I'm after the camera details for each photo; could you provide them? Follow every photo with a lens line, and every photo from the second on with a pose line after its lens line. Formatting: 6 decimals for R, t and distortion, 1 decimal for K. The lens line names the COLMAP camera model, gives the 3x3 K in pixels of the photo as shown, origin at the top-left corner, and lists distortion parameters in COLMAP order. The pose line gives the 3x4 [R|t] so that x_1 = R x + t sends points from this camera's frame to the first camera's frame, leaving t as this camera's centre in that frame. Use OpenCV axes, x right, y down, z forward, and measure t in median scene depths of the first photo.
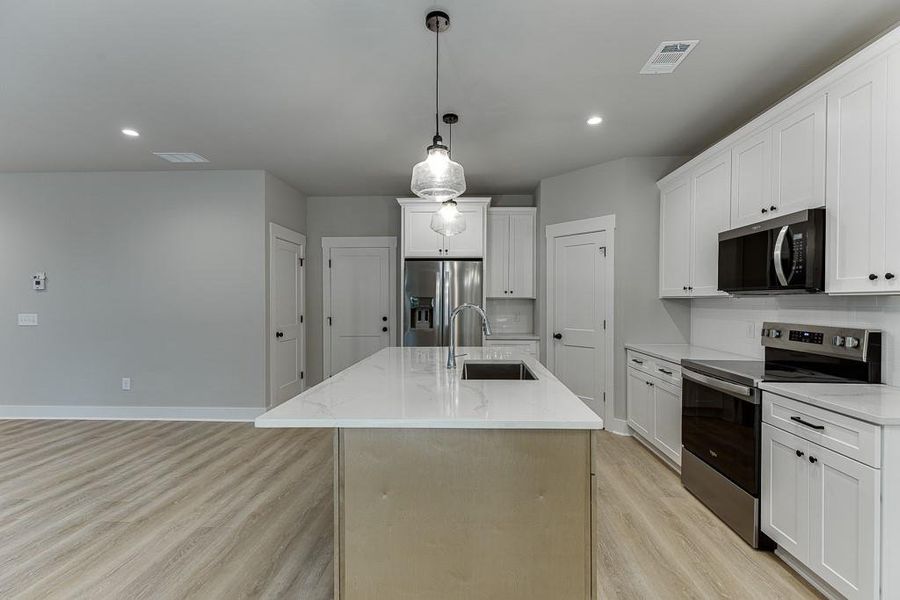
lens RADIAL K [[401.0, 0, 455.9], [0, 401.0, 304.0], [0, 0, 1]] dist [0.004169, 0.000546]
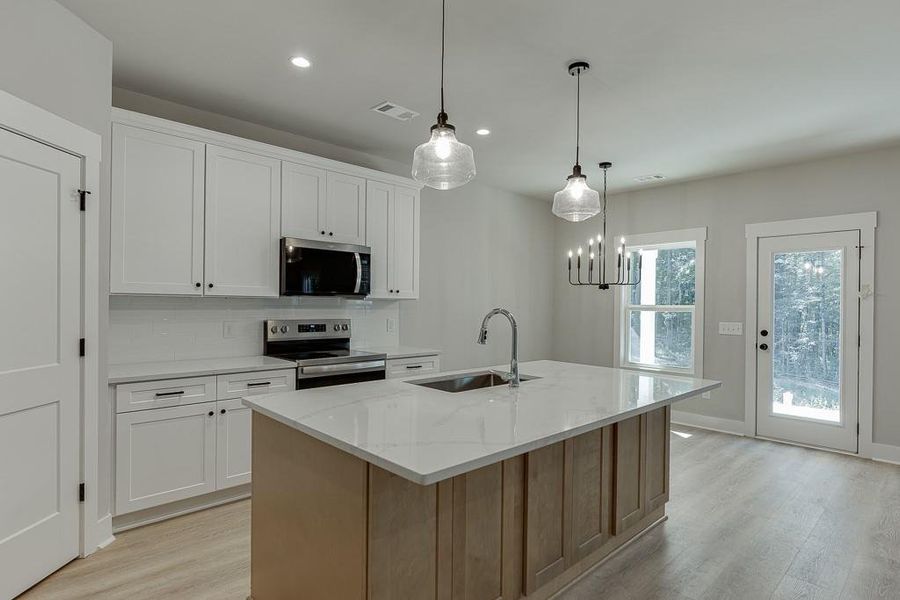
lens RADIAL K [[475.3, 0, 455.3], [0, 475.3, 305.3], [0, 0, 1]] dist [-0.004883, -0.001080]
pose [[-0.722778, -0.012718, 0.690964, -0.464823], [-0.006884, 0.999914, 0.011203, -0.013798], [-0.691046, 0.003341, -0.722803, 1.393765]]
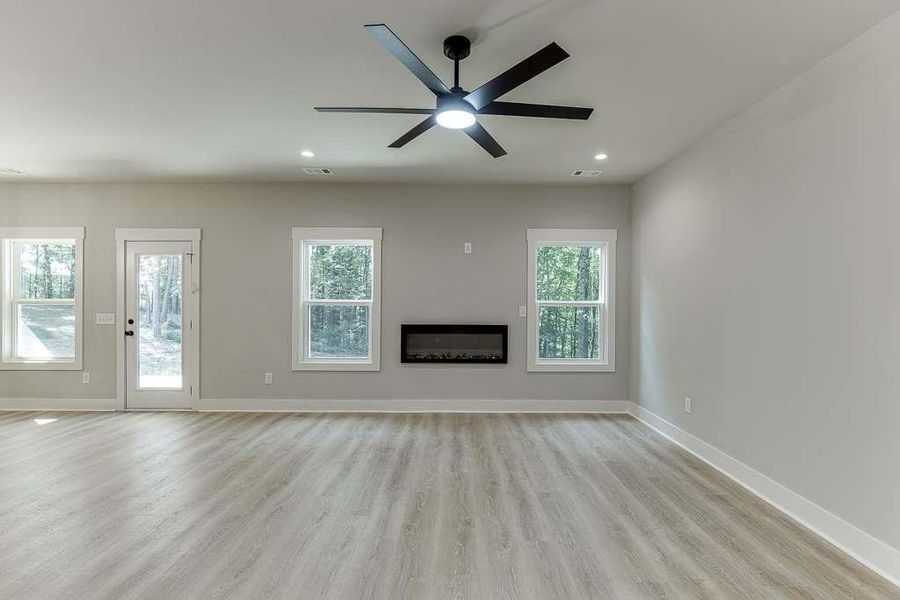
lens RADIAL K [[414.6, 0, 454.8], [0, 414.6, 303.5], [0, 0, 1]] dist [-0.002300, -0.000630]
pose [[-0.999049, -0.005670, -0.043224, -1.271428], [-0.006249, 0.999892, 0.013268, -0.012319], [0.043144, 0.013526, -0.998977, 1.245329]]
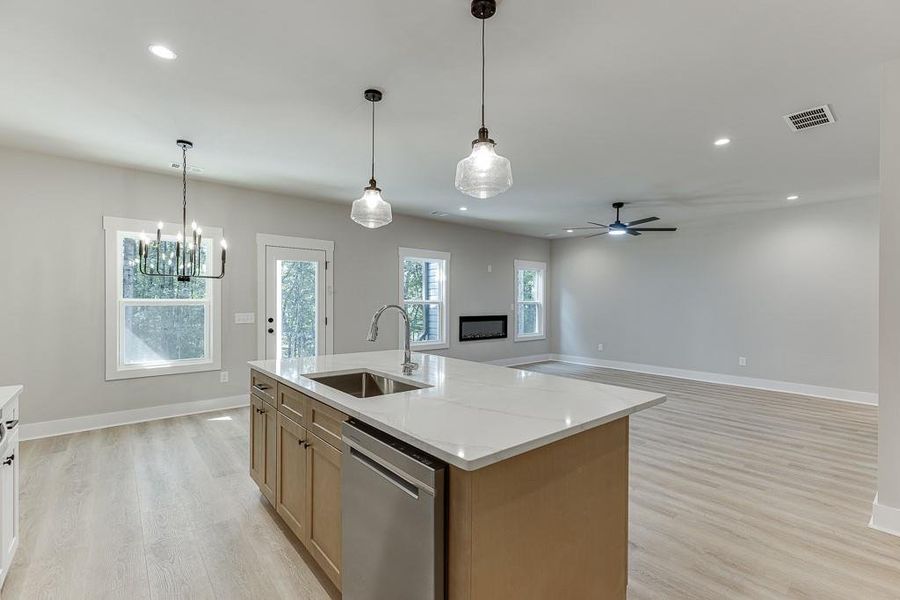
lens RADIAL K [[403.9, 0, 455.2], [0, 403.9, 303.1], [0, 0, 1]] dist [0.003124, 0.000310]
pose [[-0.731946, -0.002014, -0.681360, 0.422401], [-0.012001, 0.999879, 0.009937, -0.011516], [0.681257, 0.015450, -0.731881, 1.359940]]
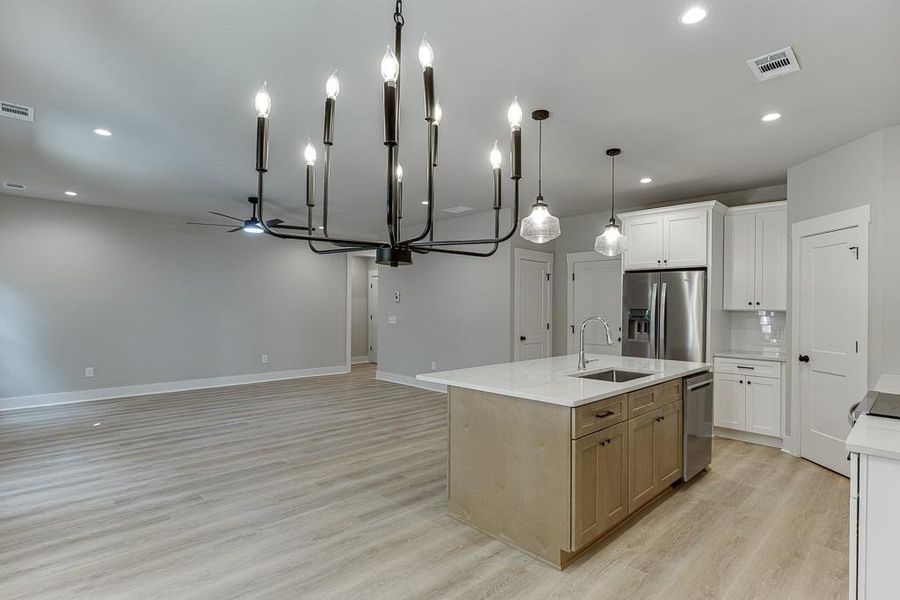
lens RADIAL K [[453.3, 0, 456.5], [0, 453.3, 303.6], [0, 0, 1]] dist [-0.005858, 0.000167]
pose [[0.728897, 0.002967, -0.684616, 0.507660], [-0.013959, 0.999847, -0.010528, -0.016496], [0.684481, 0.017230, 0.728827, -0.206363]]
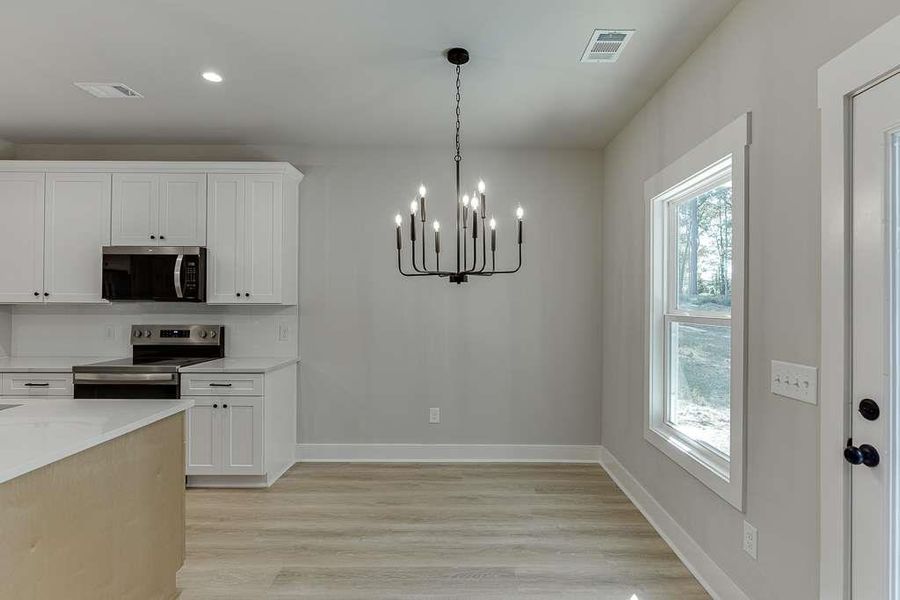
lens RADIAL K [[444.8, 0, 468.9], [0, 444.8, 298.6], [0, 0, 1]] dist [-0.001899, 0.000169]
pose [[-0.051880, 0.004010, 0.998645, -0.531963], [0.005992, 0.999975, -0.003704, -0.020214], [-0.998635, 0.005792, -0.051903, 0.055788]]
